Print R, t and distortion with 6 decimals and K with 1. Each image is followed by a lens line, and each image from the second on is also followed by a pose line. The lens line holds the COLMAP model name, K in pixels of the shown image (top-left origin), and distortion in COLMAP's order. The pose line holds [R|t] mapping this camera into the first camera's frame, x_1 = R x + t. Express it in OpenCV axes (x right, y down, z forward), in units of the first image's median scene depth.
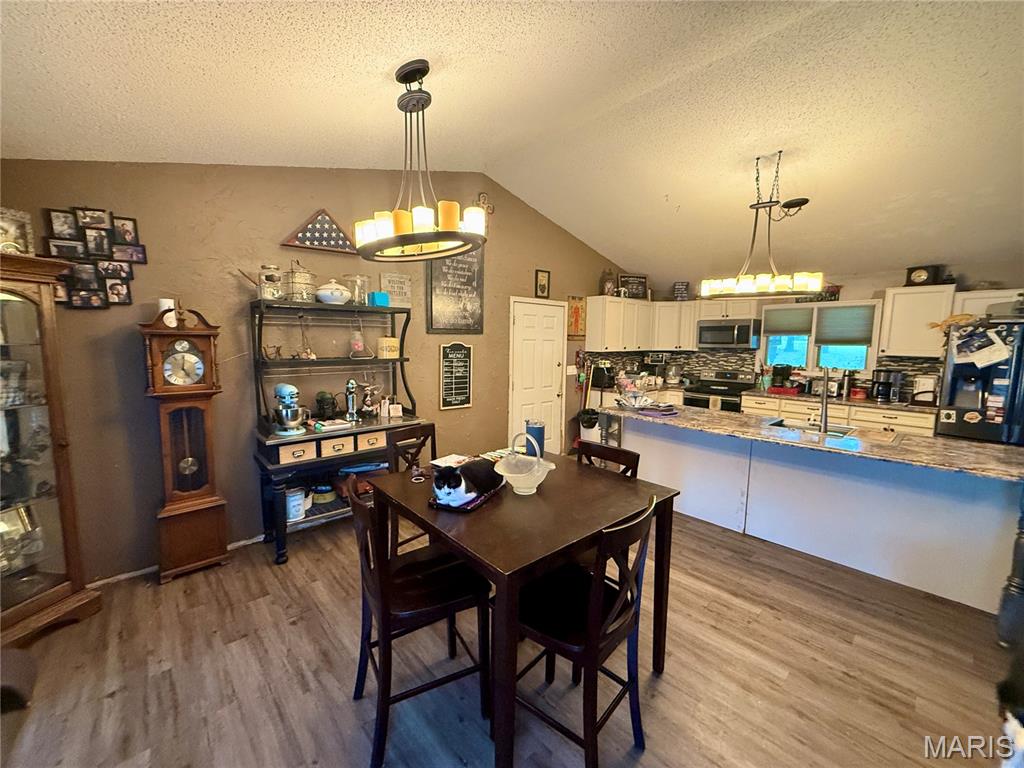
lens RADIAL K [[410.0, 0, 513.1], [0, 410.0, 378.6], [0, 0, 1]] dist [0.000742, 0.000029]
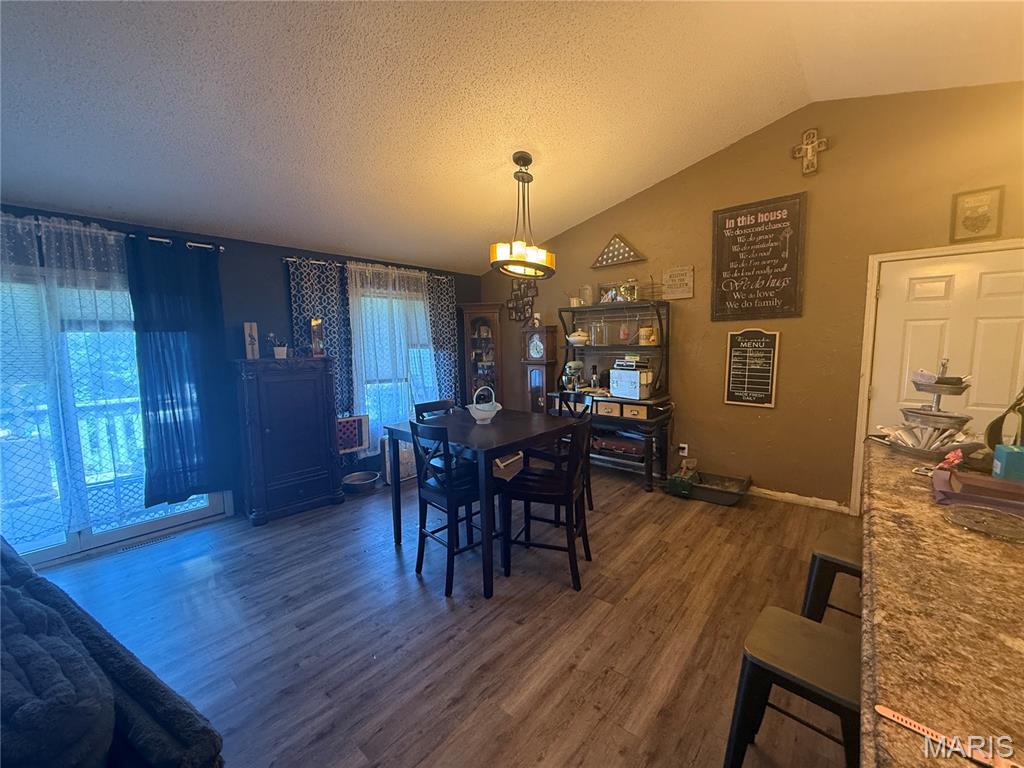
lens RADIAL K [[410.0, 0, 513.6], [0, 410.0, 387.7], [0, 0, 1]] dist [0.000742, 0.000029]
pose [[0.110462, 0.102441, -0.988587, 0.711345], [-0.075510, 0.992664, 0.094427, -0.010060], [0.991008, 0.064217, 0.117387, 0.431758]]
